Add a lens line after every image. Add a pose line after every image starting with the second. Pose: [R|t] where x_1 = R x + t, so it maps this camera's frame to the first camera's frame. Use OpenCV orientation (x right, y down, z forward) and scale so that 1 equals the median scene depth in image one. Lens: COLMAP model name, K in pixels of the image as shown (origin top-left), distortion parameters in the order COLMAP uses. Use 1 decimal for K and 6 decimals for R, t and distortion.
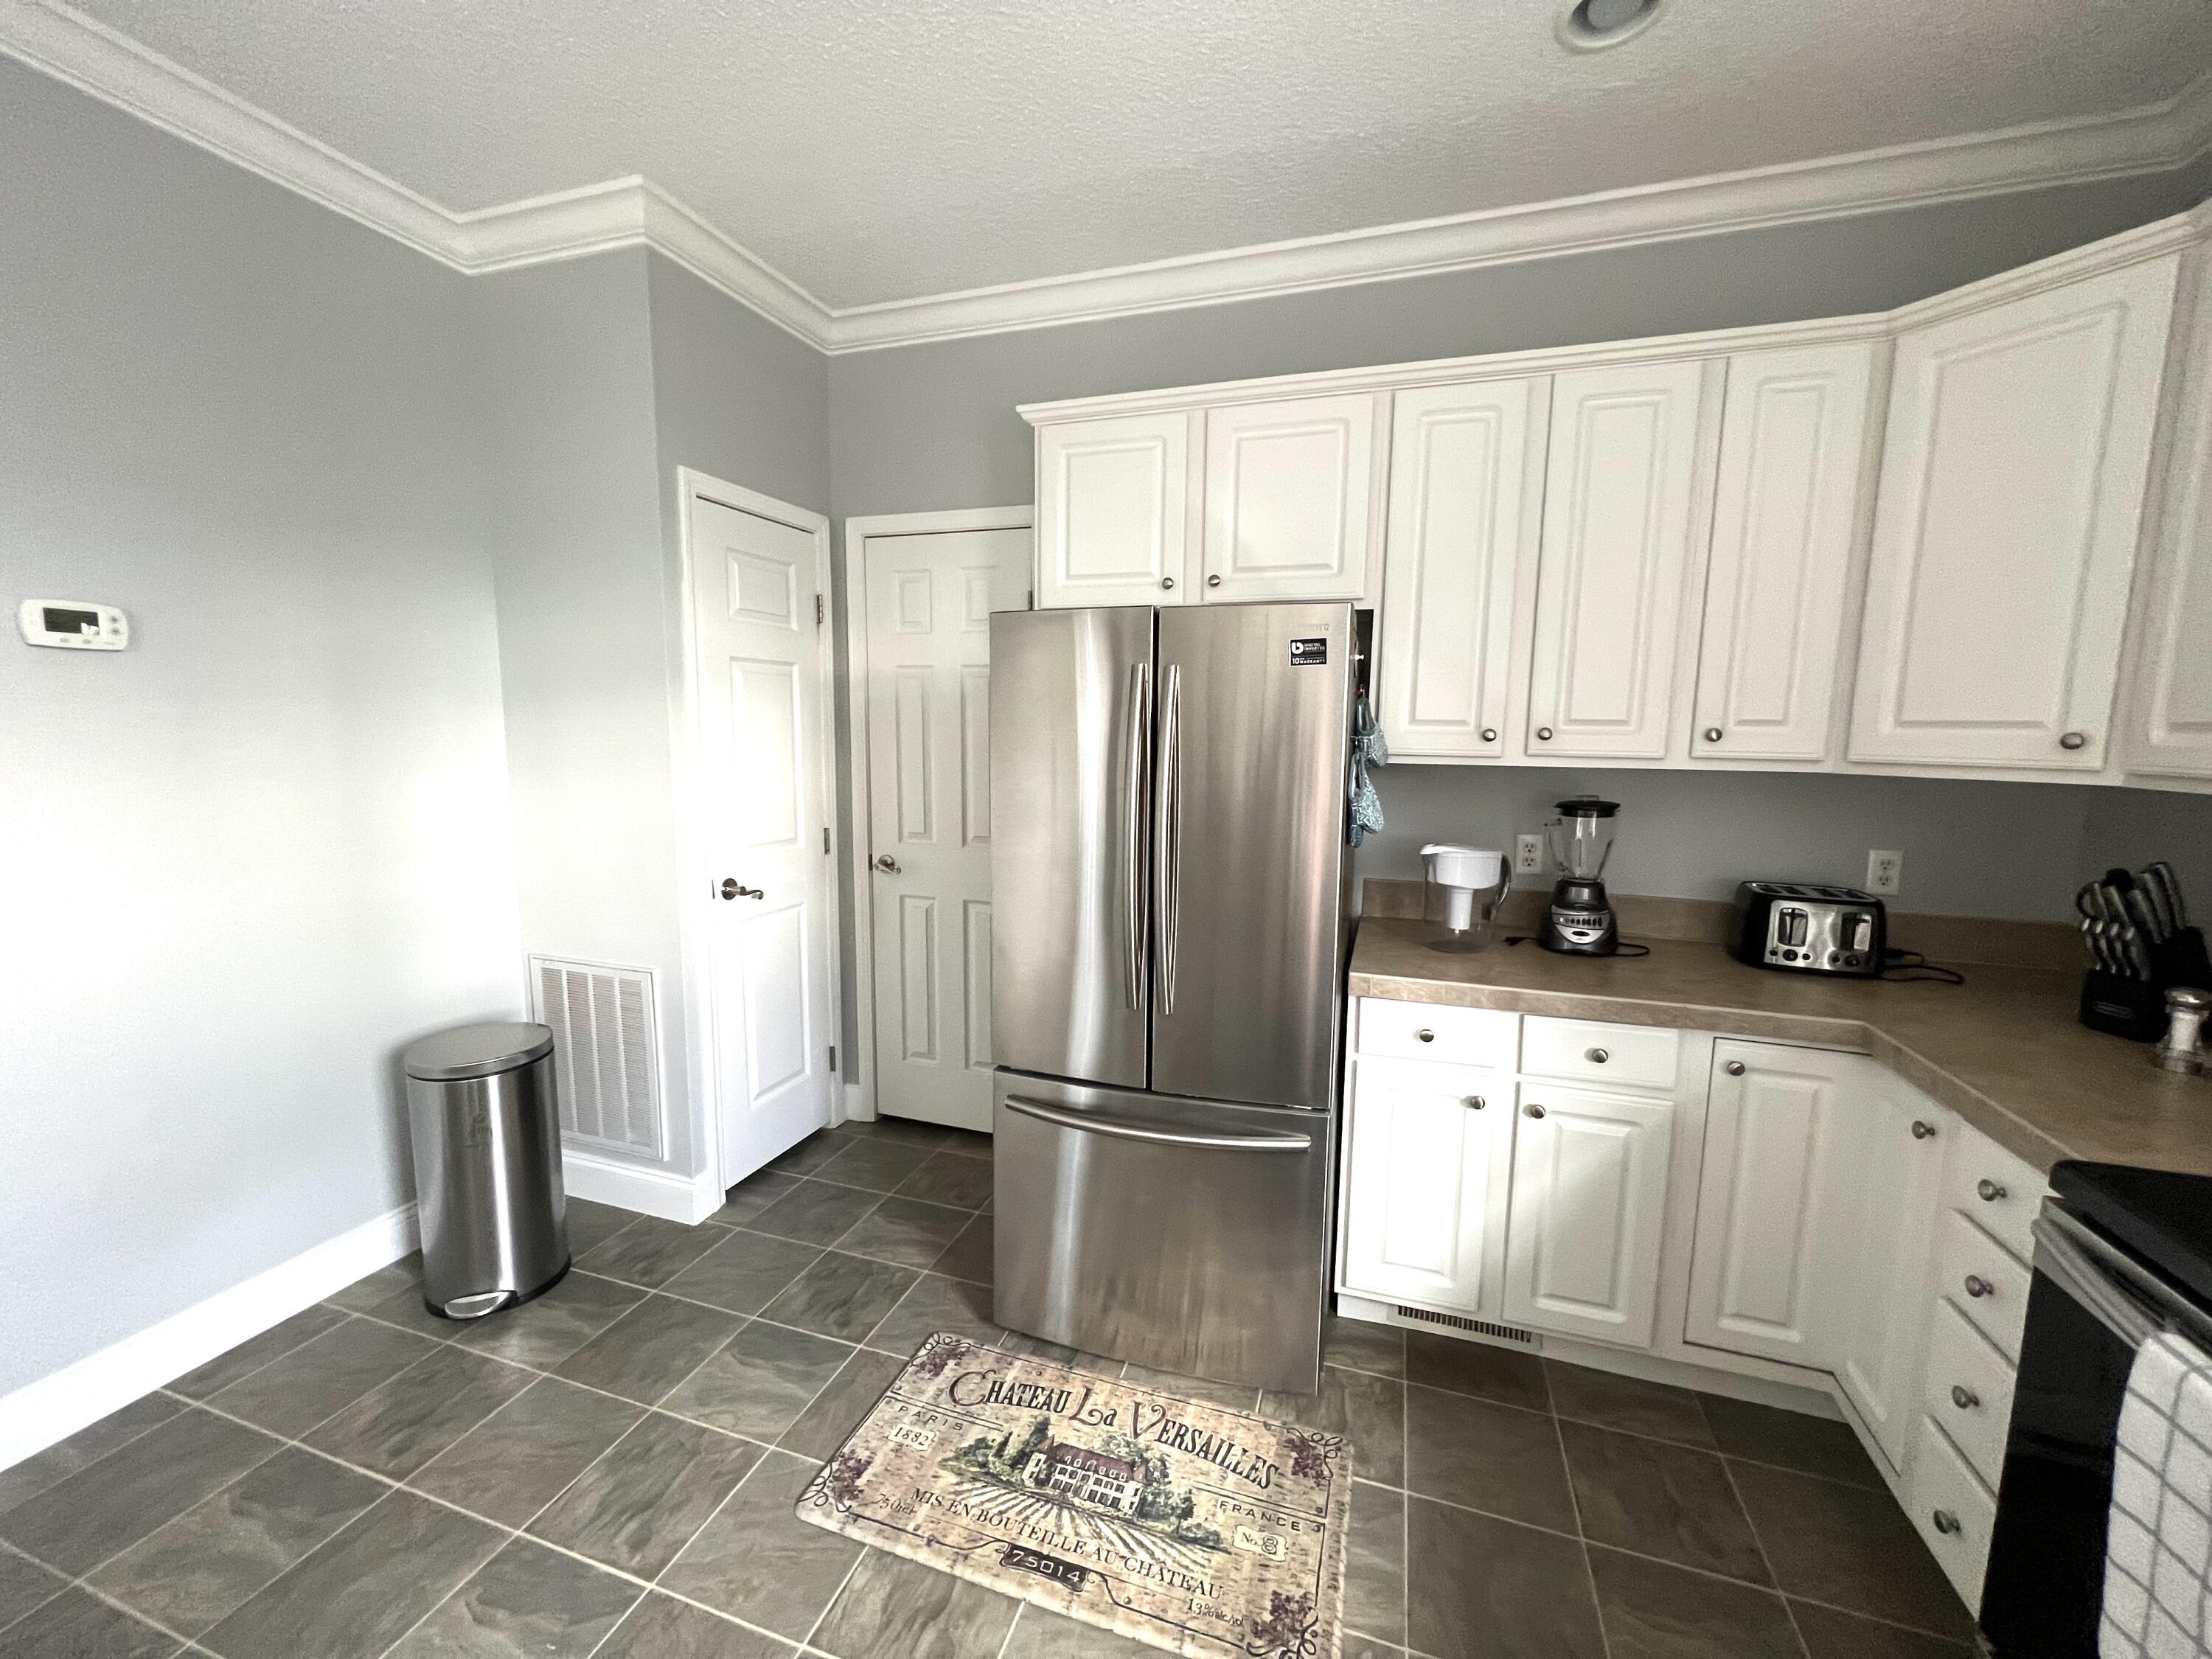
lens RADIAL K [[882.4, 0, 1109.9], [0, 882.4, 833.4], [0, 0, 1]] dist [-0.001809, 0.000929]
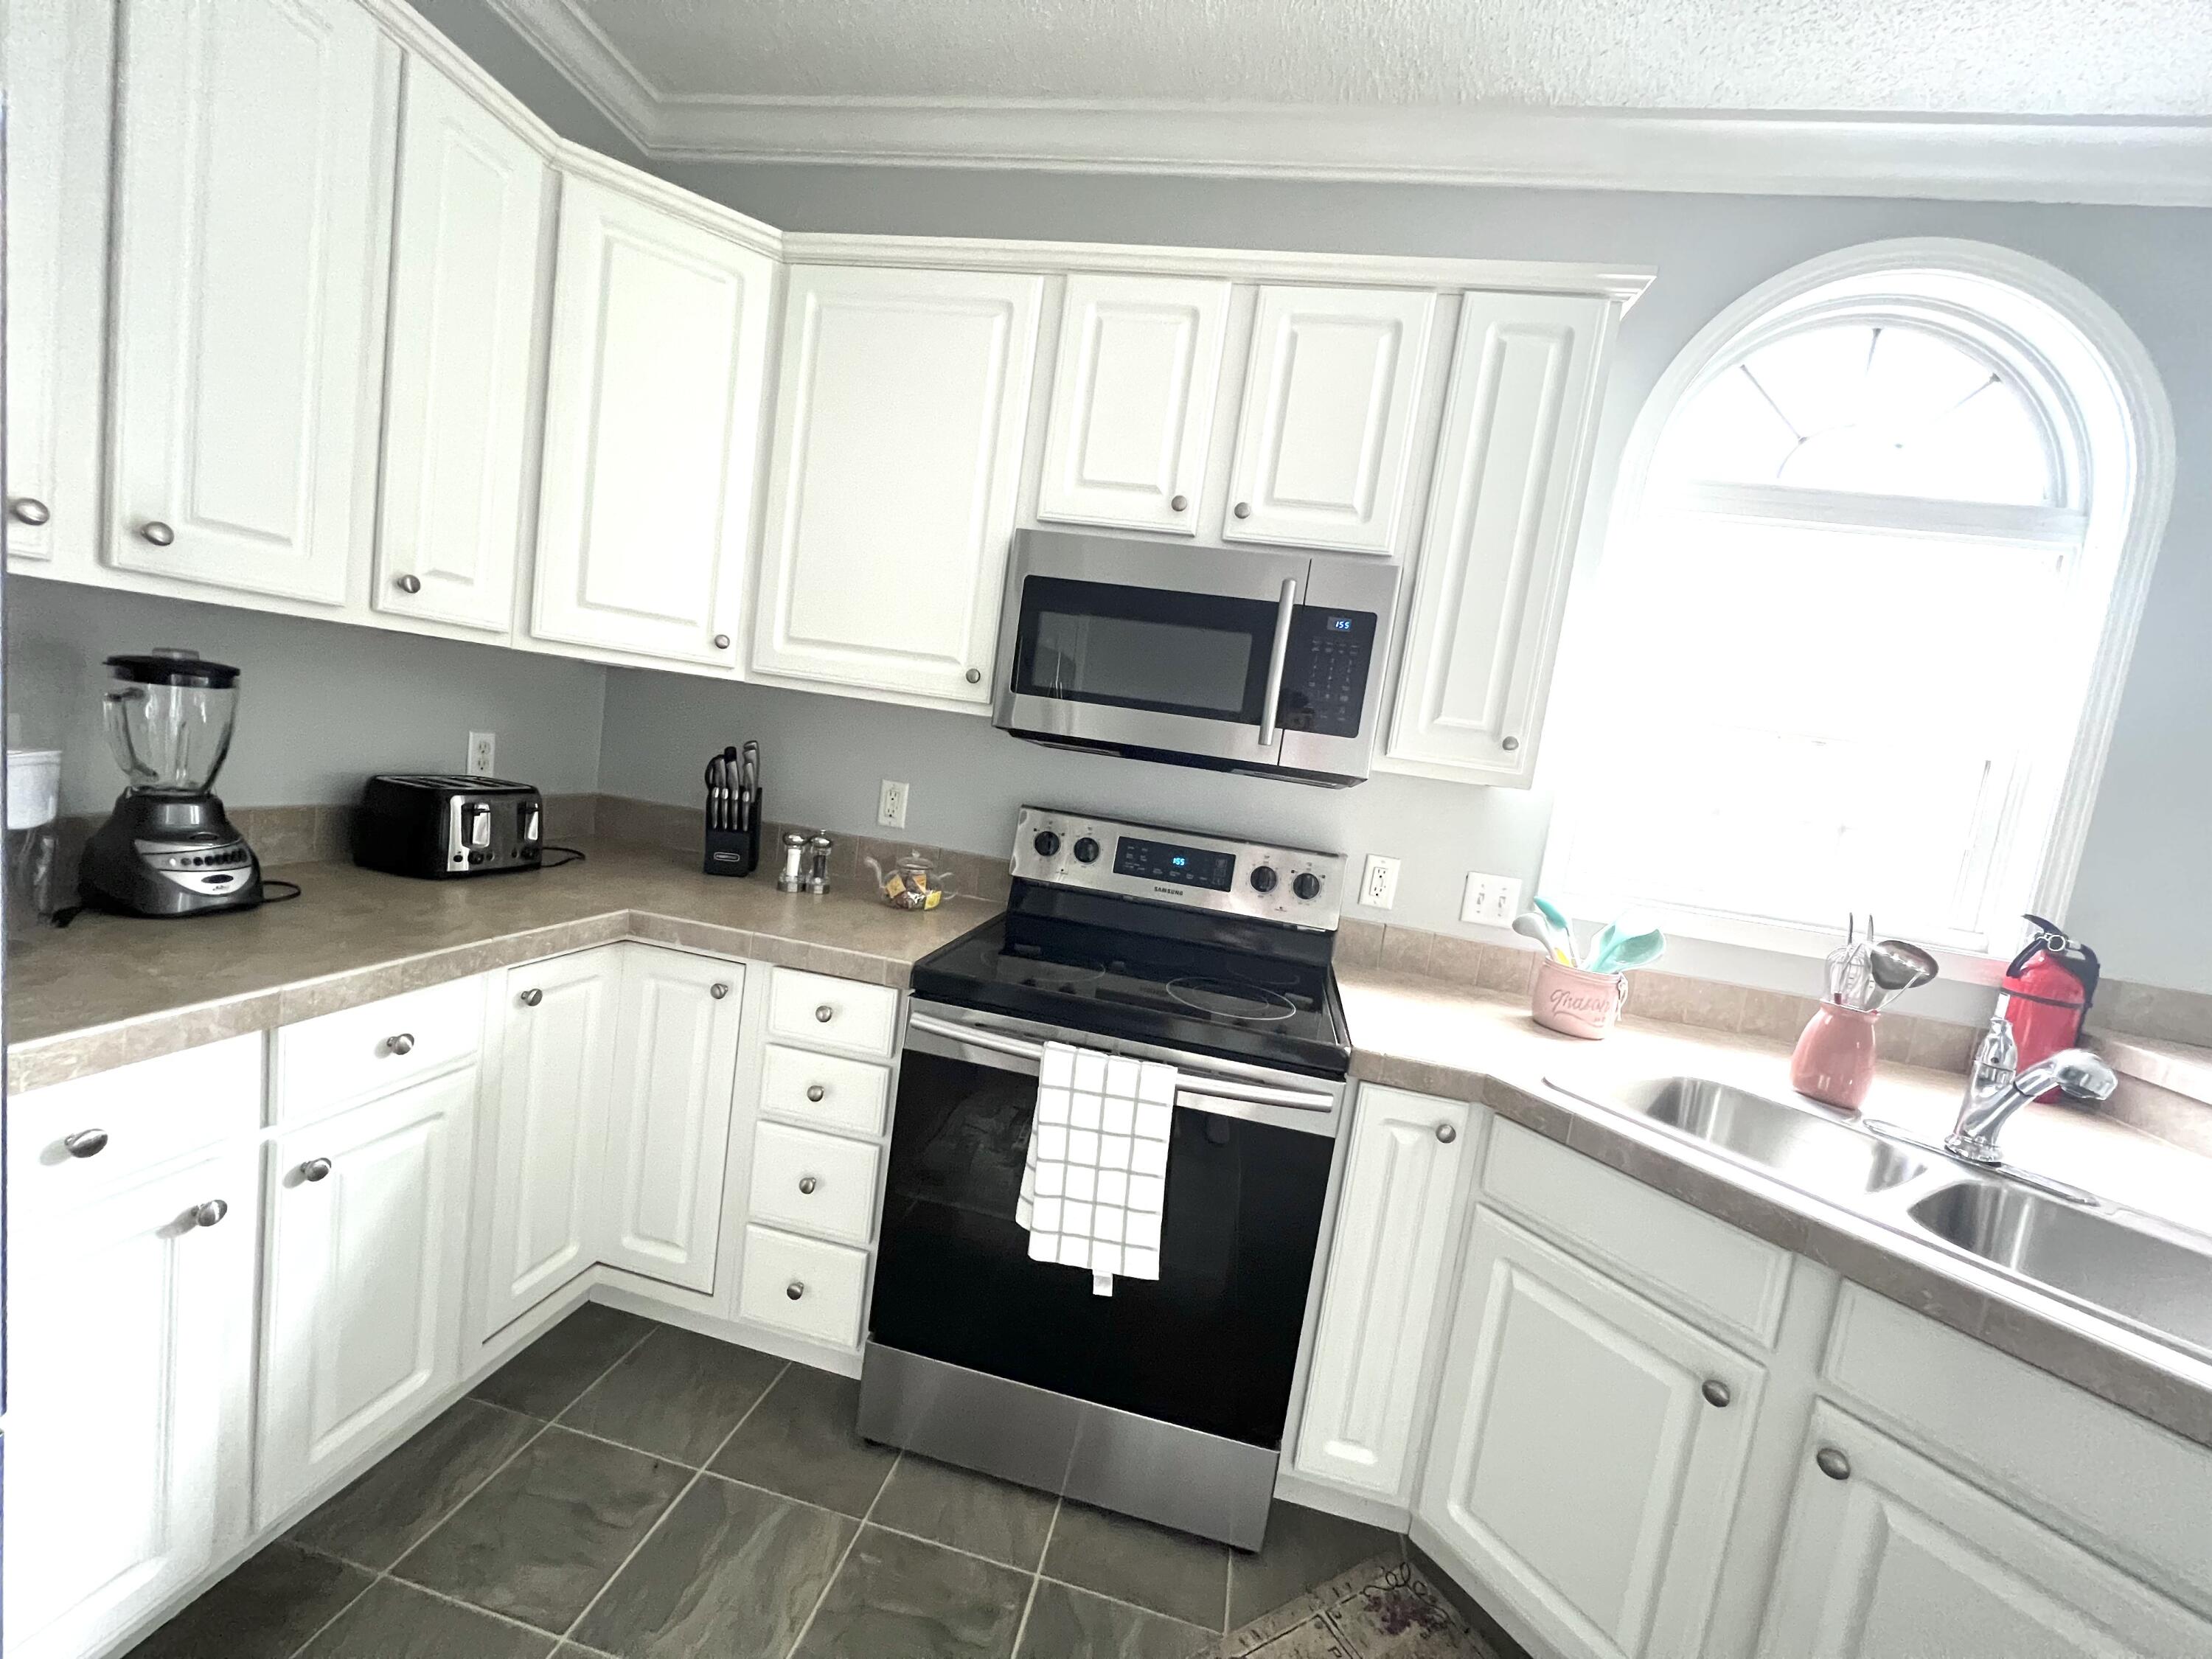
lens RADIAL K [[882.4, 0, 1109.9], [0, 882.4, 833.4], [0, 0, 1]] dist [-0.001809, 0.000929]
pose [[-0.123066, -0.132495, 0.983514, -0.163446], [-0.016232, 0.991184, 0.131497, -0.010065], [-0.992266, 0.000219, -0.124131, 0.524258]]
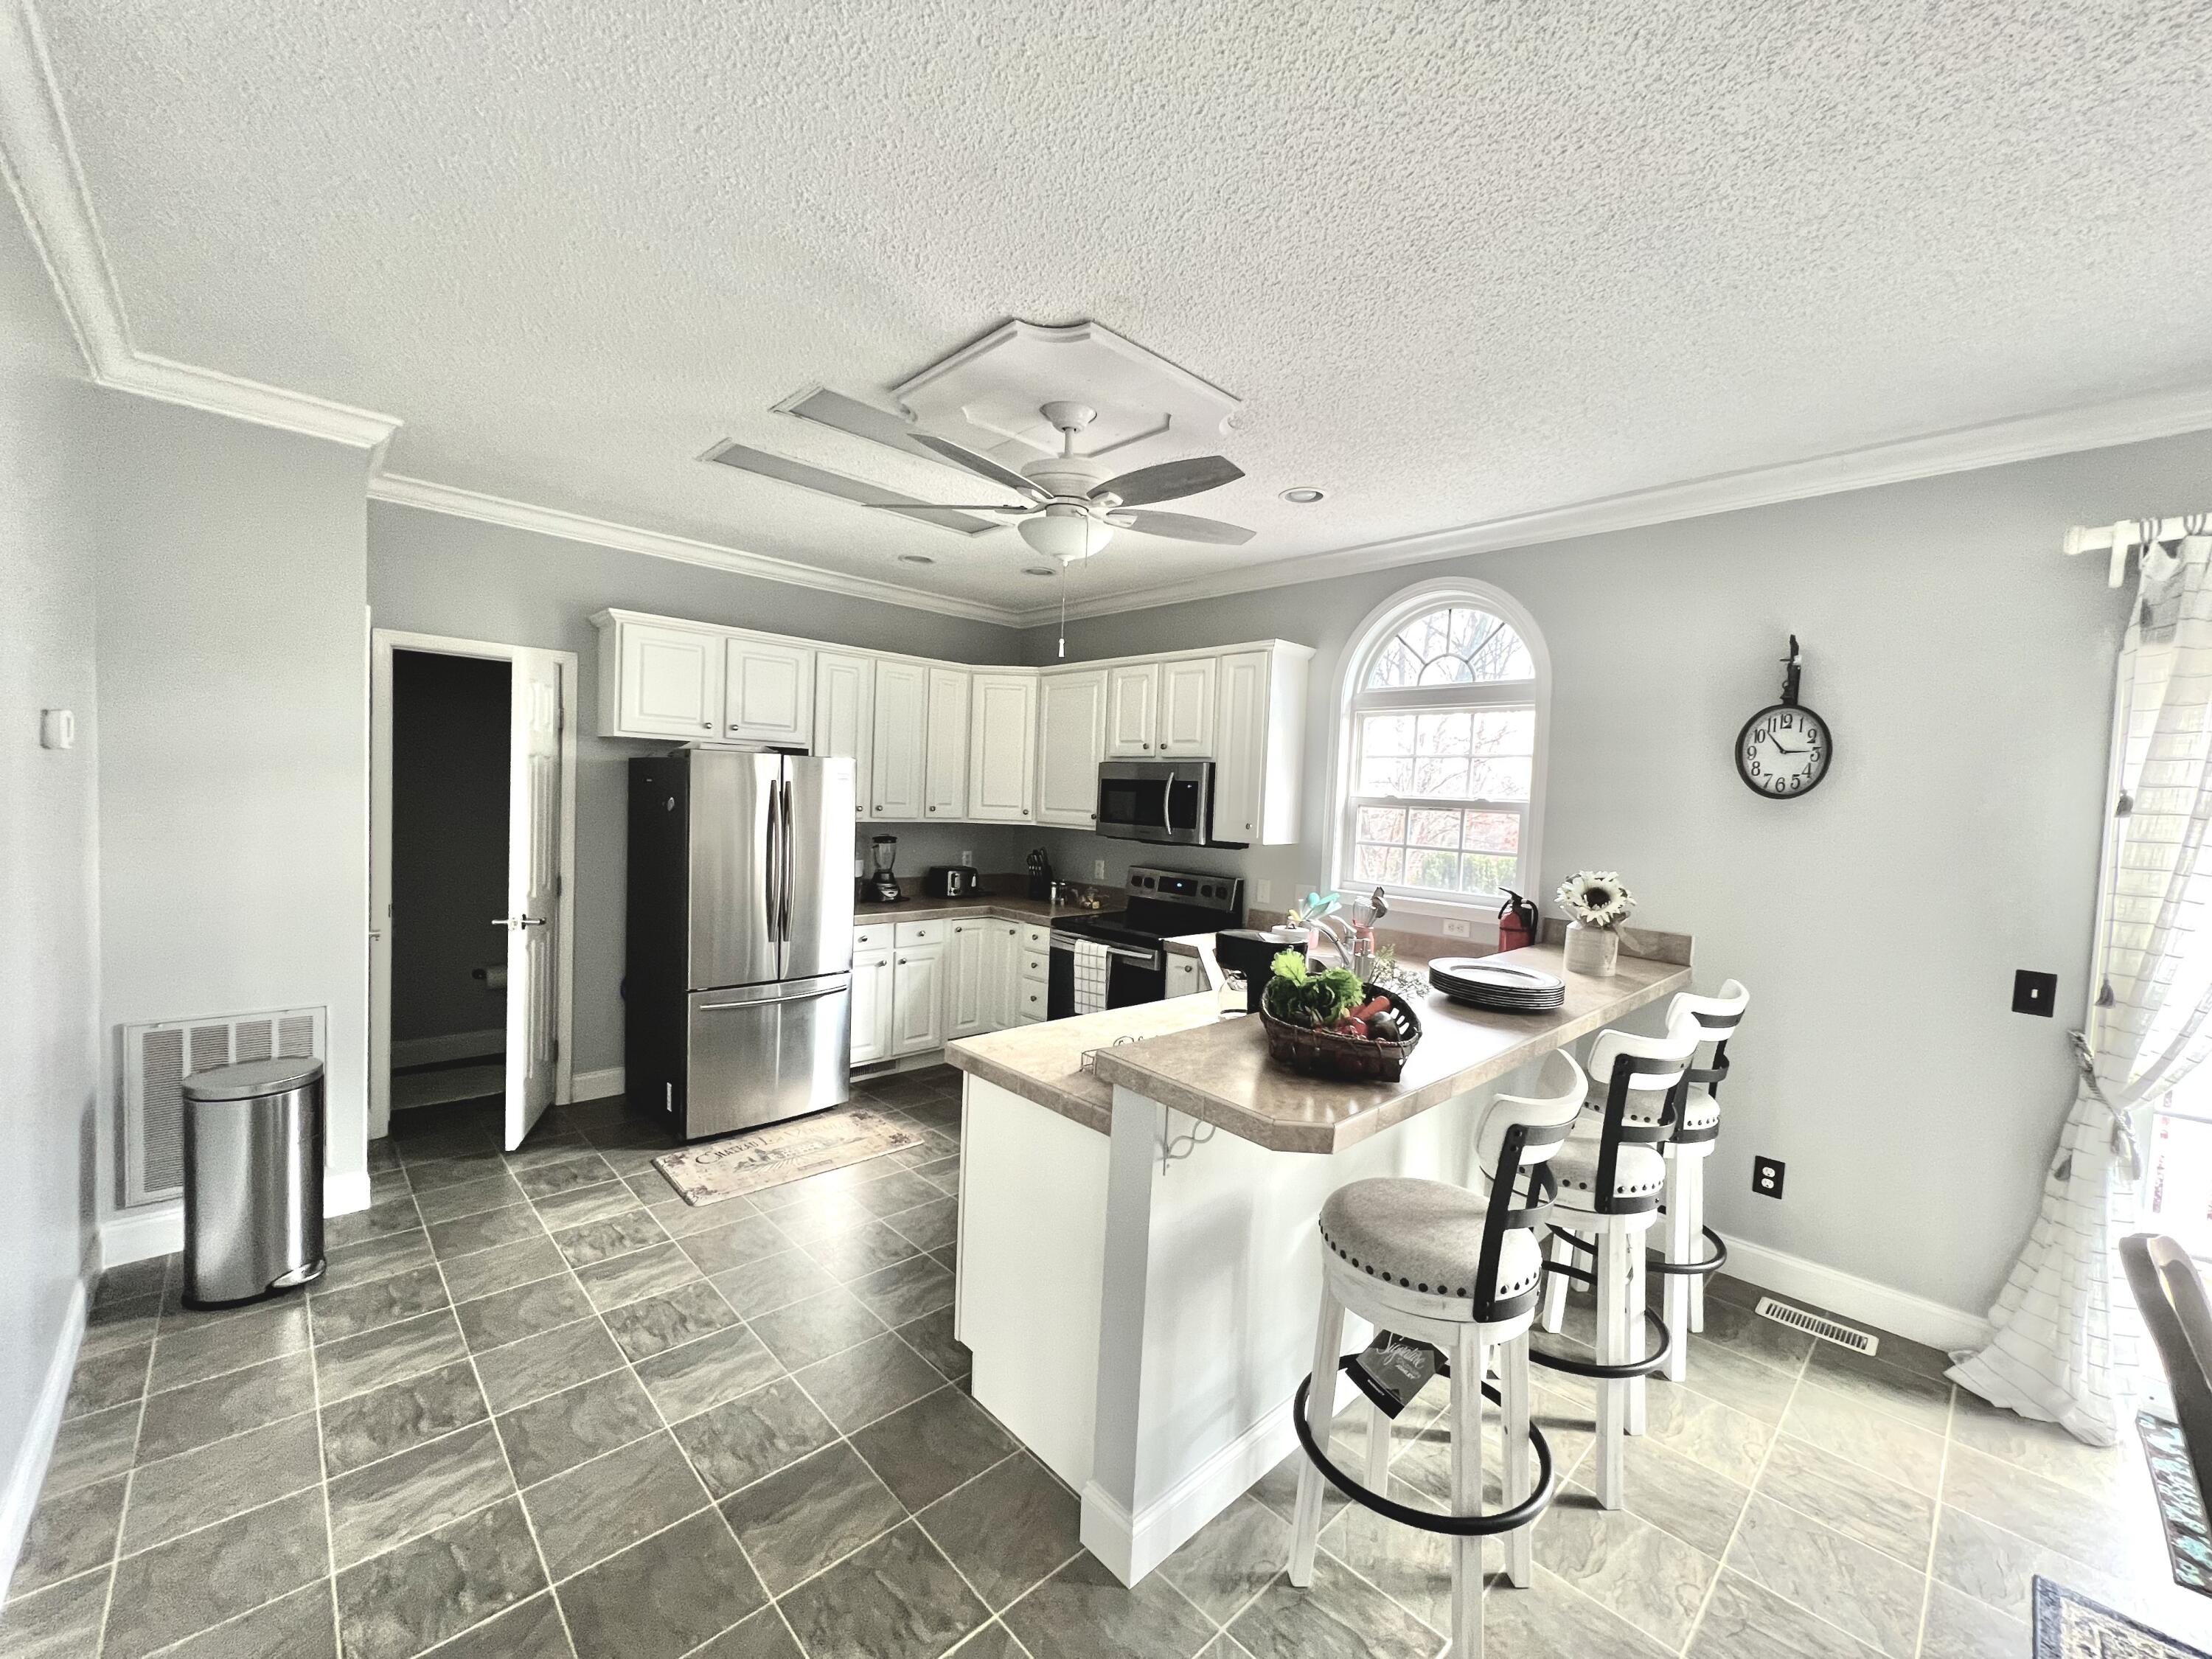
lens RADIAL K [[882.4, 0, 1109.9], [0, 882.4, 833.4], [0, 0, 1]] dist [-0.001809, 0.000929]
pose [[0.468455, -0.032931, 0.882873, -1.427162], [0.075165, 0.997168, -0.002688, 0.007377], [-0.880284, 0.067620, 0.469603, -0.702374]]
